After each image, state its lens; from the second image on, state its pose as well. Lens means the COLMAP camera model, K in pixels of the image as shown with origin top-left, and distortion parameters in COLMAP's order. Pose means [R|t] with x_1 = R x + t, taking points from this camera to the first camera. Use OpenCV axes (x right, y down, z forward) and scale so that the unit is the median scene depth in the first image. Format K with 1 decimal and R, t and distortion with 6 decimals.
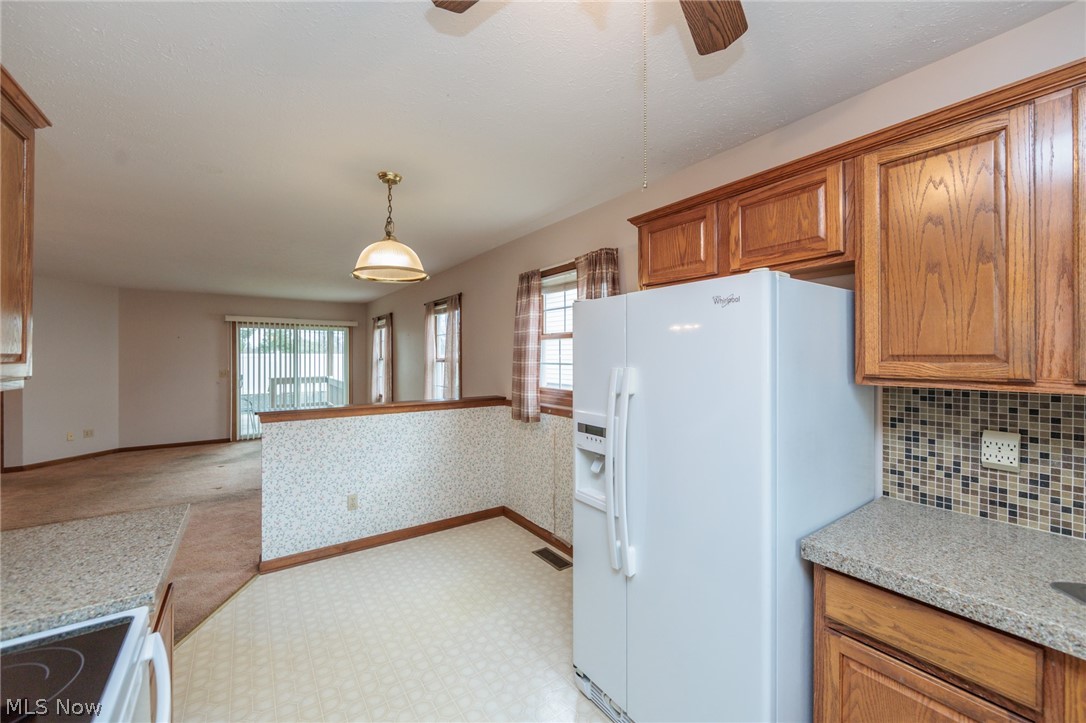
lens RADIAL K [[424.0, 0, 543.8], [0, 424.0, 356.6], [0, 0, 1]] dist [-0.002782, 0.000030]
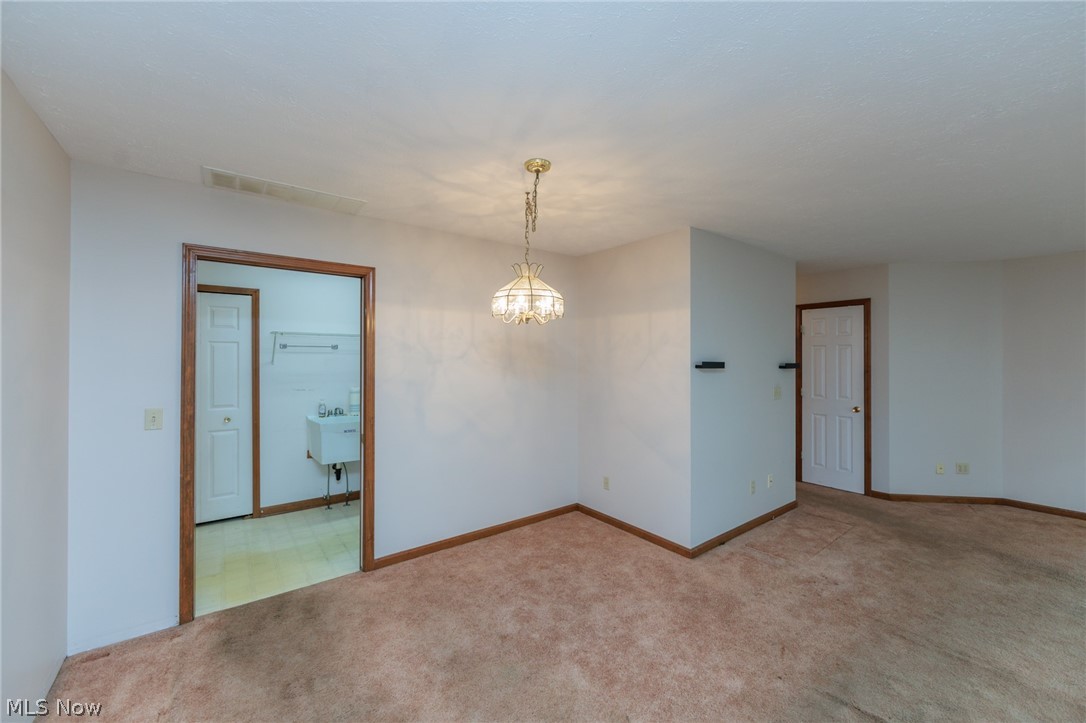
lens RADIAL K [[424.0, 0, 543.8], [0, 424.0, 356.6], [0, 0, 1]] dist [-0.002782, 0.000030]
pose [[0.033386, -0.003712, -0.999436, -0.644491], [-0.001461, 0.999992, -0.003763, -0.010654], [0.999441, 0.001586, 0.033380, 0.444521]]
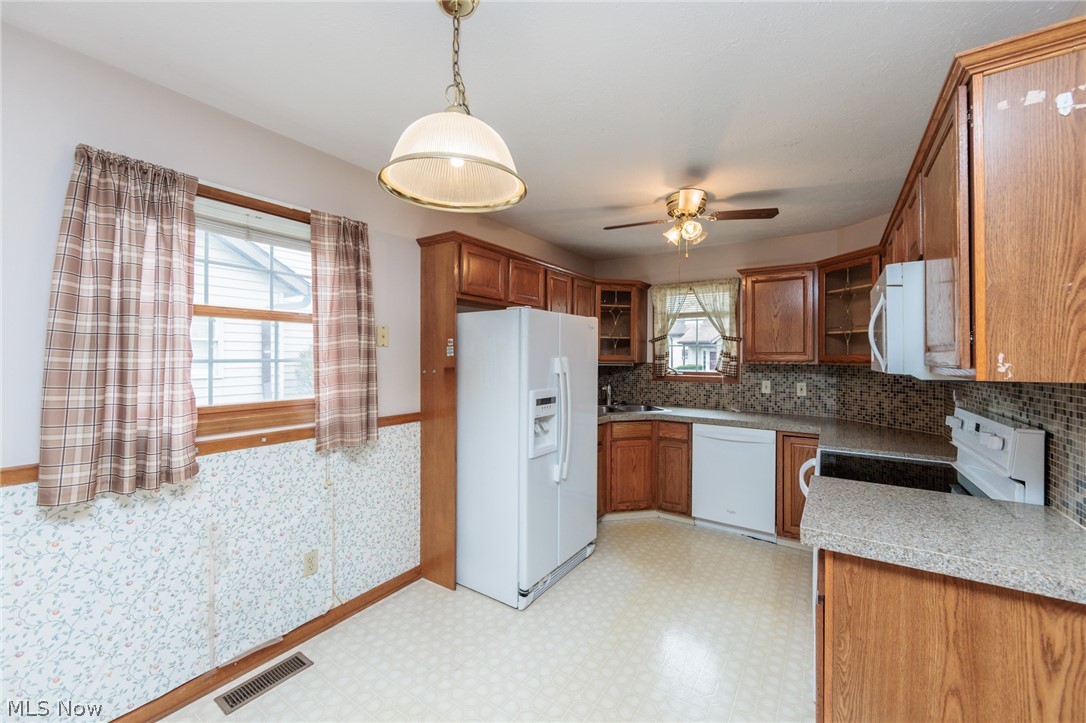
lens RADIAL K [[424.0, 0, 543.8], [0, 424.0, 356.6], [0, 0, 1]] dist [-0.002782, 0.000030]
pose [[-0.353061, -0.002023, 0.935598, -0.601697], [-0.001490, 0.999998, 0.001600, 0.009056], [-0.935599, -0.000829, -0.353064, 0.739082]]
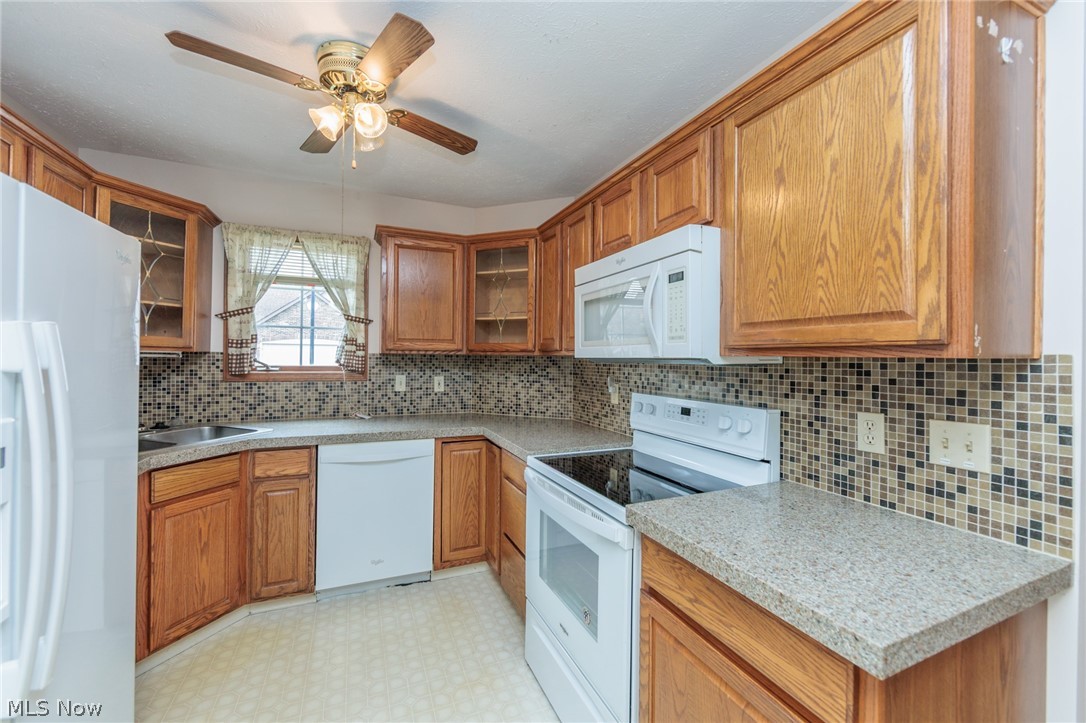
lens RADIAL K [[432.9, 0, 543.6], [0, 432.9, 355.8], [0, 0, 1]] dist [-0.002330, -0.000181]
pose [[-0.979370, -0.011868, 0.201726, -0.251090], [-0.011860, 0.999929, 0.001248, 0.027289], [-0.201727, -0.001170, -0.979441, 0.628185]]
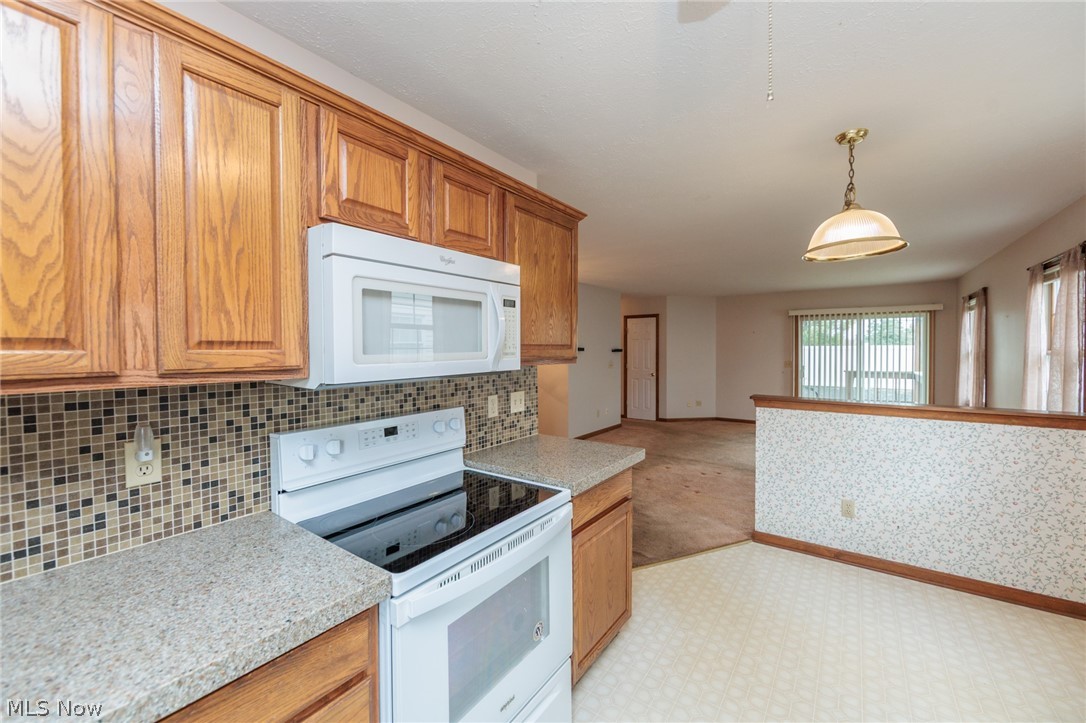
lens RADIAL K [[428.1, 0, 542.4], [0, 428.1, 356.1], [0, 0, 1]] dist [-0.003917, -0.000291]
pose [[0.320531, 0.013804, -0.947137, 0.176436], [0.001477, 0.999885, 0.015072, 0.004778], [0.947237, -0.006230, 0.320474, 0.088485]]
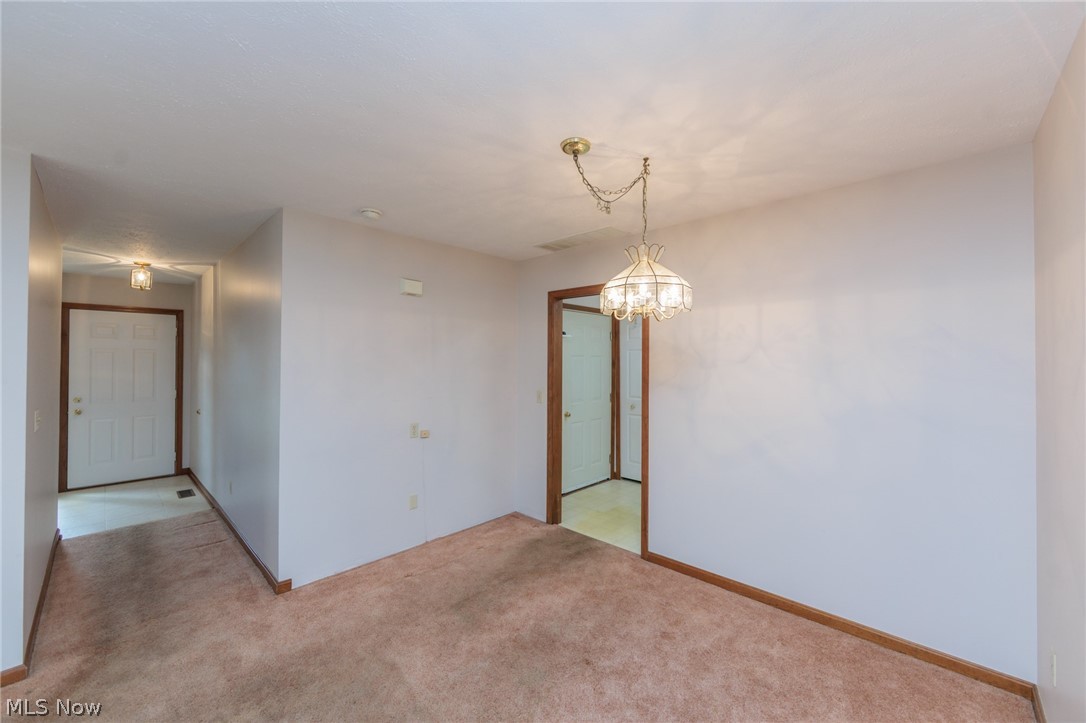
lens RADIAL K [[424.0, 0, 543.8], [0, 424.0, 356.6], [0, 0, 1]] dist [-0.002782, 0.000030]
pose [[-0.981441, -0.005330, -0.191690, -1.113811], [-0.003795, 0.999958, -0.008378, -0.013496], [0.191727, -0.007495, -0.981420, 0.983705]]
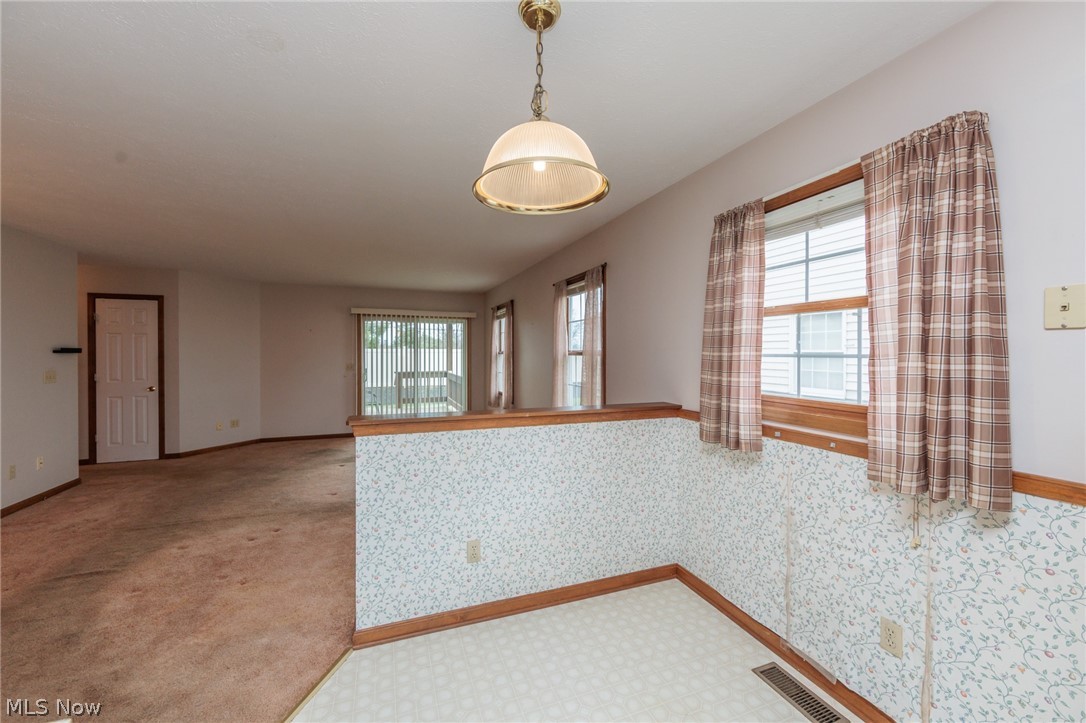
lens RADIAL K [[424.0, 0, 543.8], [0, 424.0, 356.6], [0, 0, 1]] dist [-0.002782, 0.000030]
pose [[0.968603, 0.004595, -0.248571, -0.150420], [-0.002604, 0.999962, 0.008339, 0.013486], [0.248599, -0.007430, 0.968578, 0.318727]]
